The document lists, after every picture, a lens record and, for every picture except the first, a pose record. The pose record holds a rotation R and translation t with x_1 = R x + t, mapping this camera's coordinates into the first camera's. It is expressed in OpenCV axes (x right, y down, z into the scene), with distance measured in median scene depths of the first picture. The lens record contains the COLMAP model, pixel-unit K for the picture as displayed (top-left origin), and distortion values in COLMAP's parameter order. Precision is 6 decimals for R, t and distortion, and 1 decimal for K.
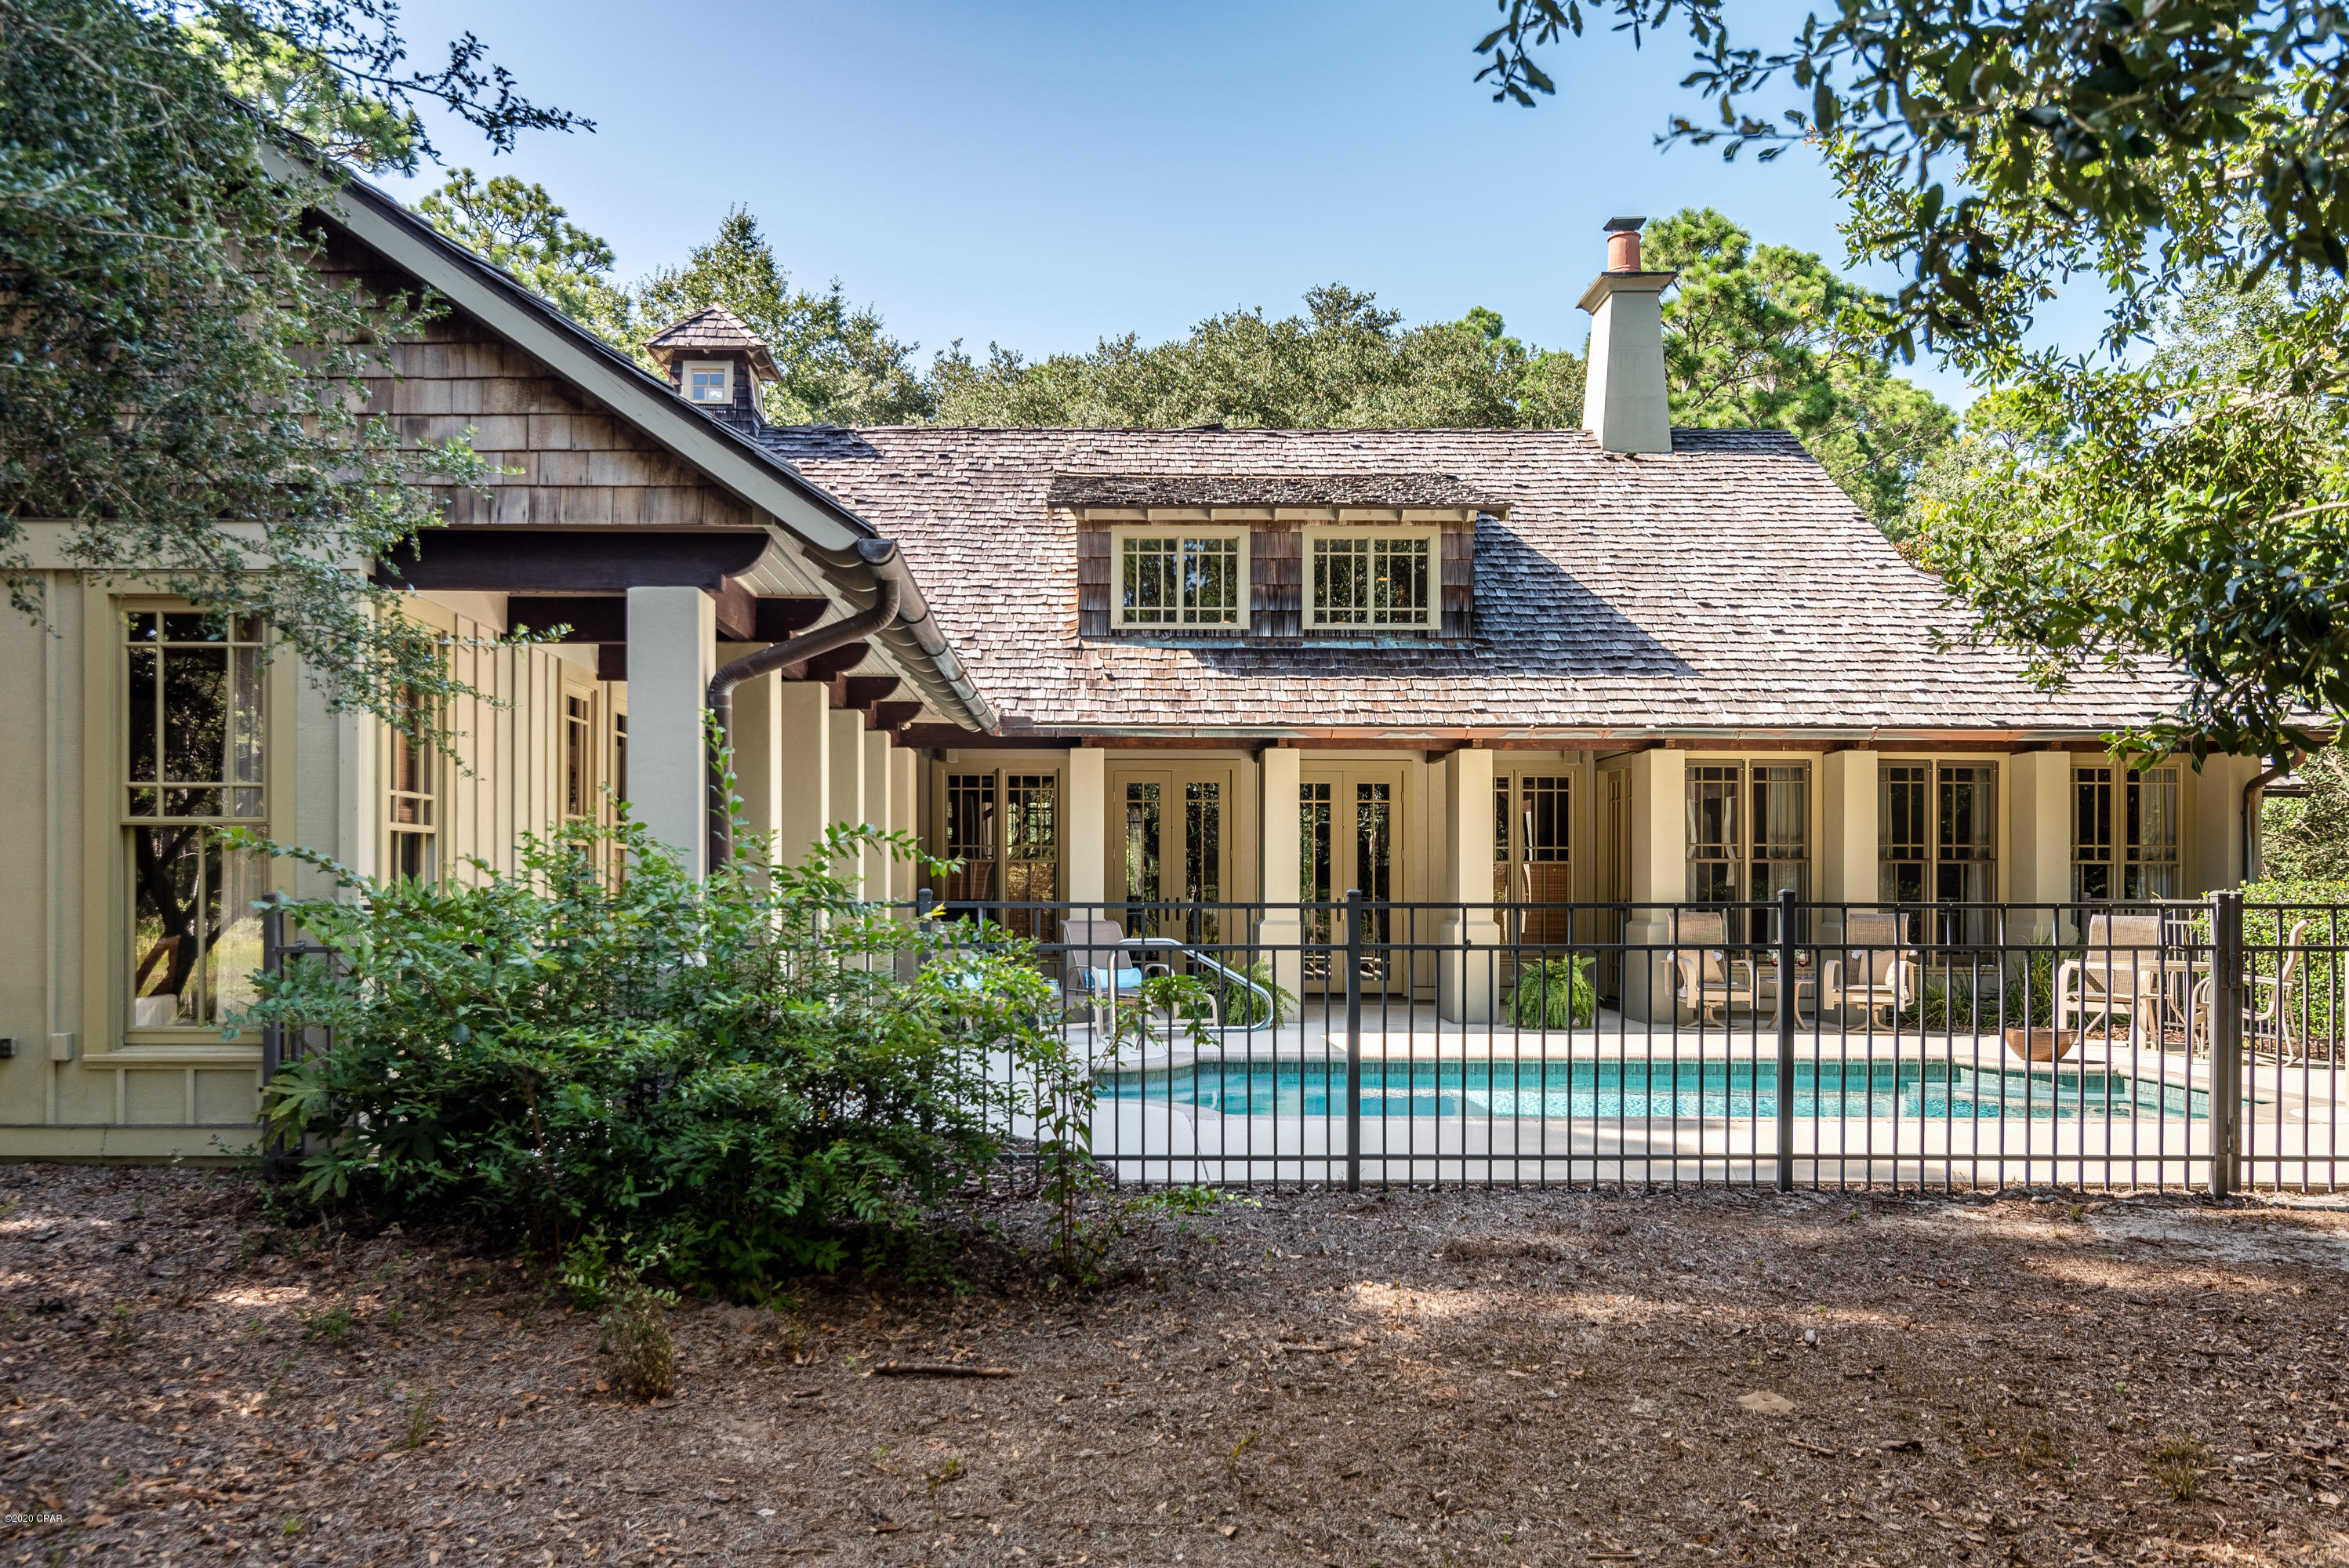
lens RADIAL K [[1753.0, 0, 1128.2], [0, 1753.0, 857.5], [0, 0, 1]] dist [-0.010314, 0.001208]
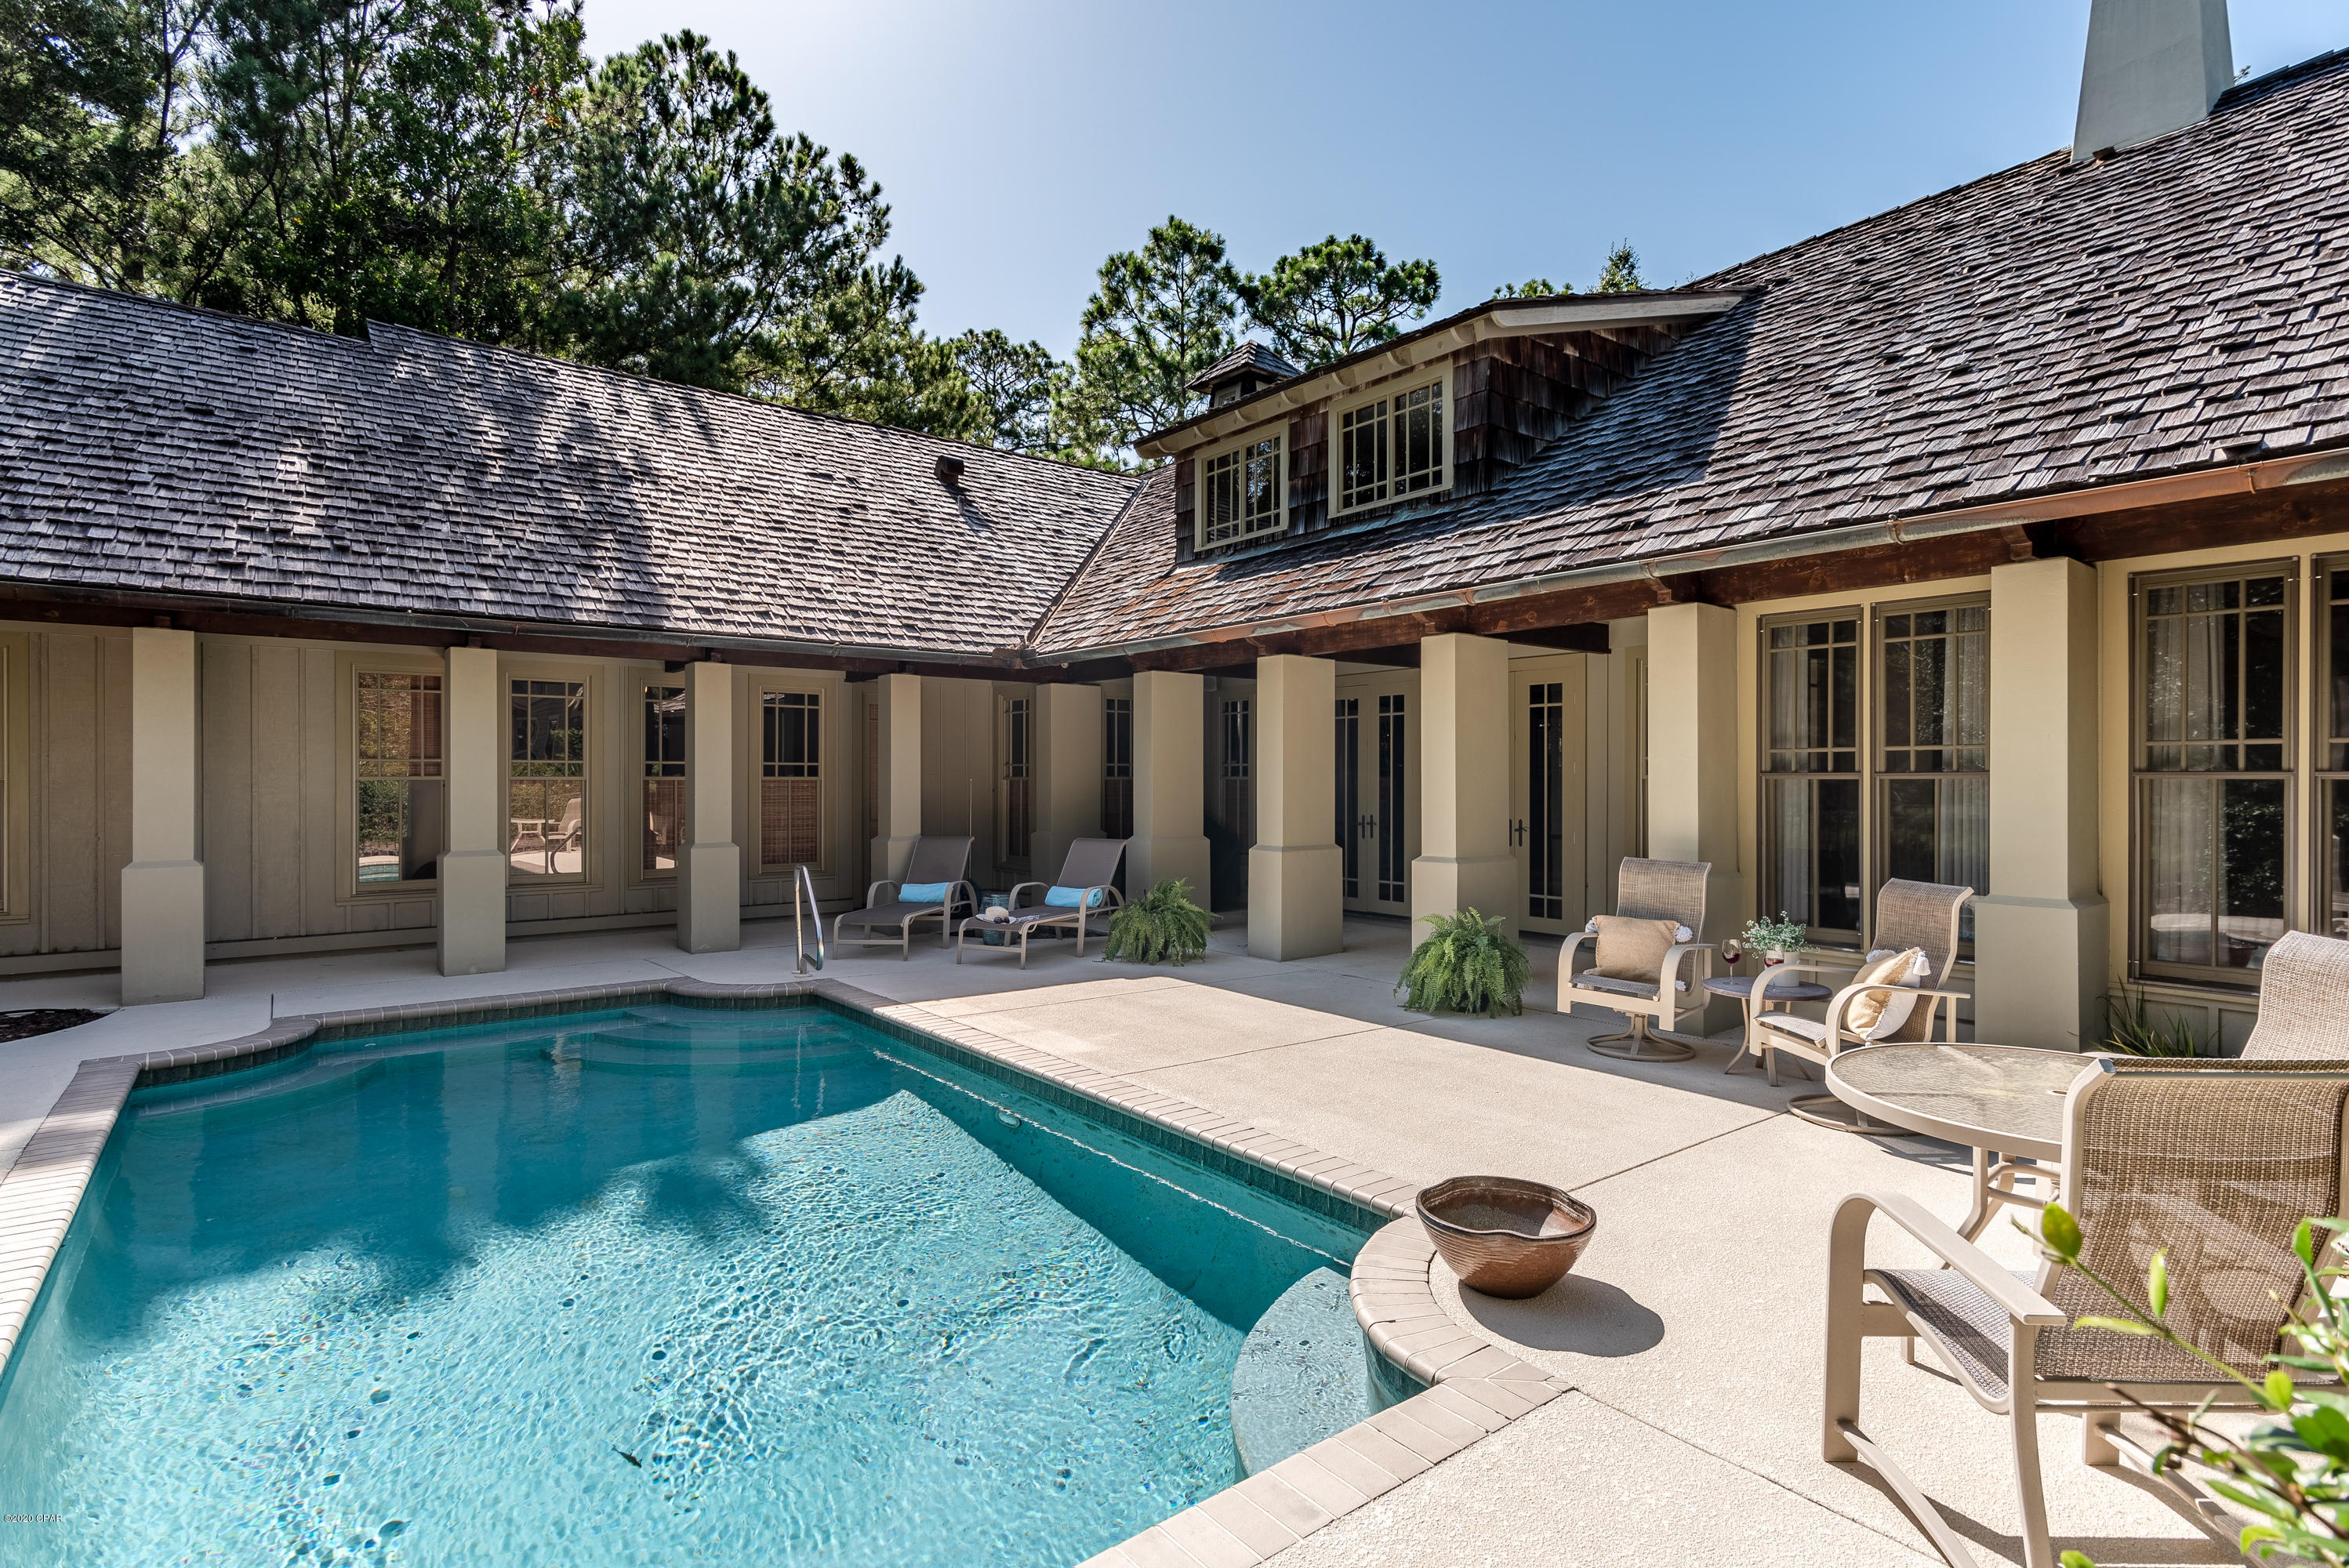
lens RADIAL K [[1153.5, 0, 1158.3], [0, 1153.5, 794.4], [0, 0, 1]] dist [0.002977, 0.000948]
pose [[0.602324, 0.009528, -0.798195, 0.522177], [0.009168, 0.999780, 0.018853, -0.001149], [0.798199, -0.018673, 0.602105, 0.573398]]
